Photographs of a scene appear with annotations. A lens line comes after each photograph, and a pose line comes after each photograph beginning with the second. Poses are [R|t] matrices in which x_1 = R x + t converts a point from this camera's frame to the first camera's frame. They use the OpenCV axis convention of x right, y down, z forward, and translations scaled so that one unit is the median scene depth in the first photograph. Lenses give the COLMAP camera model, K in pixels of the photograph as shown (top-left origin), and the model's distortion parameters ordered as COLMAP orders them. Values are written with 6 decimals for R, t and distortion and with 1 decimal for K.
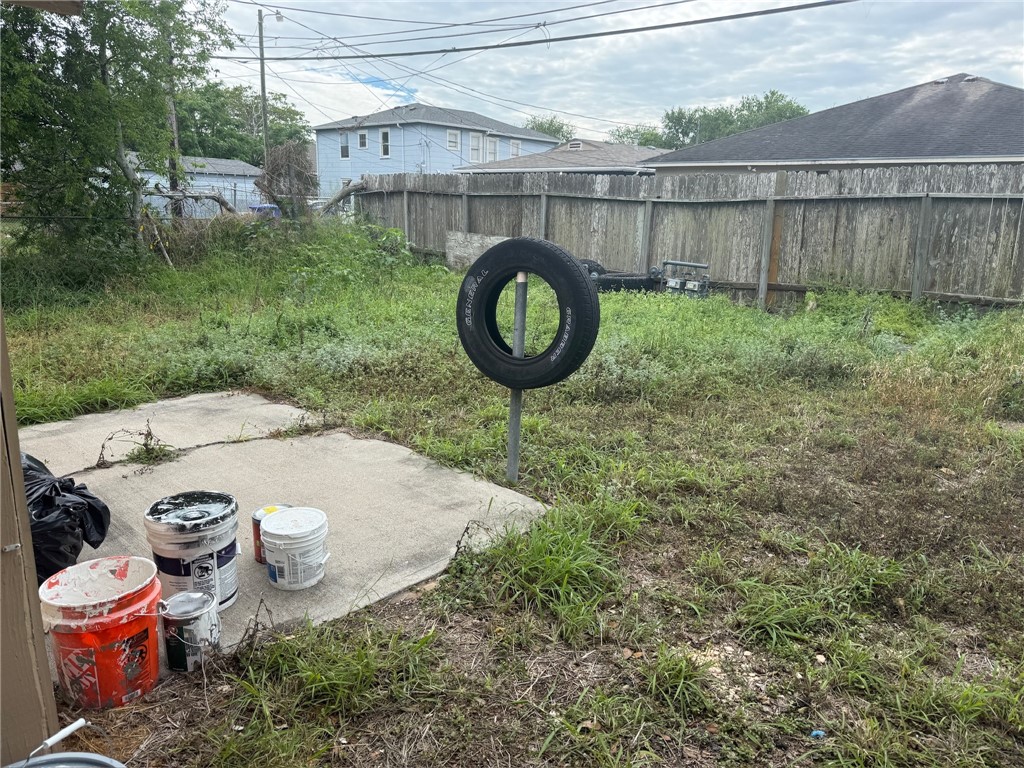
lens RADIAL K [[729.3, 0, 512.2], [0, 729.3, 383.4], [0, 0, 1]] dist [-0.013873, -0.017393]
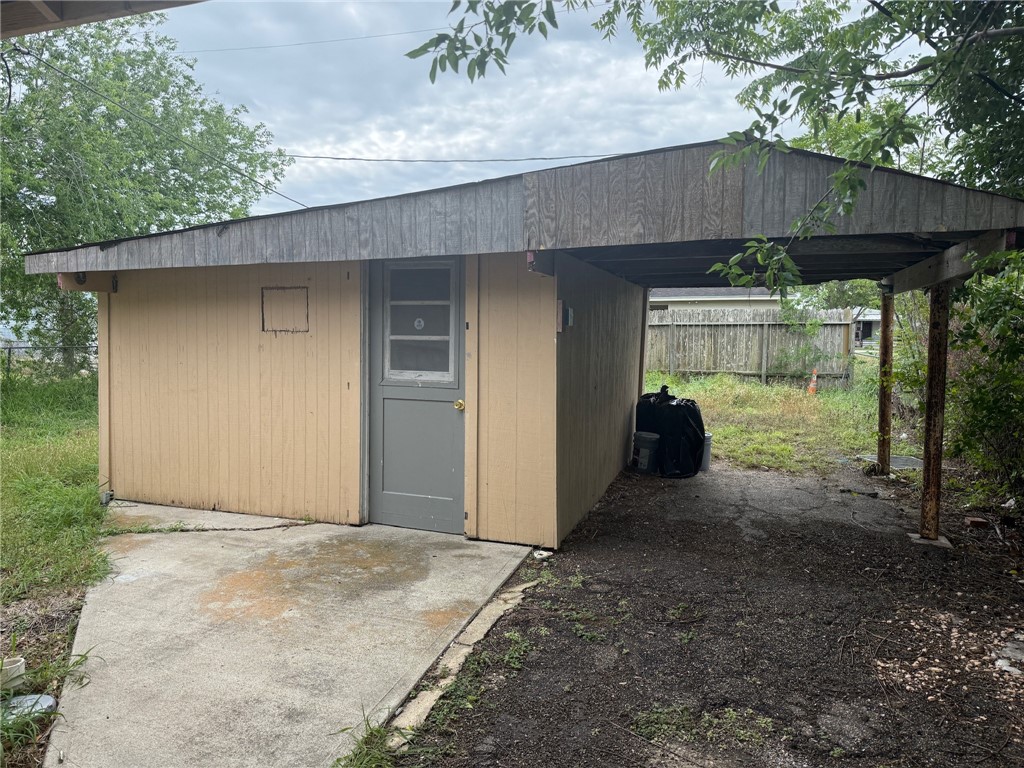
lens RADIAL K [[729.3, 0, 511.4], [0, 729.3, 382.4], [0, 0, 1]] dist [-0.013873, -0.017393]
pose [[0.906646, -0.043547, 0.419639, -0.705477], [0.109032, 0.985054, -0.133347, 0.130327], [-0.407560, 0.166653, 0.897843, -0.638967]]
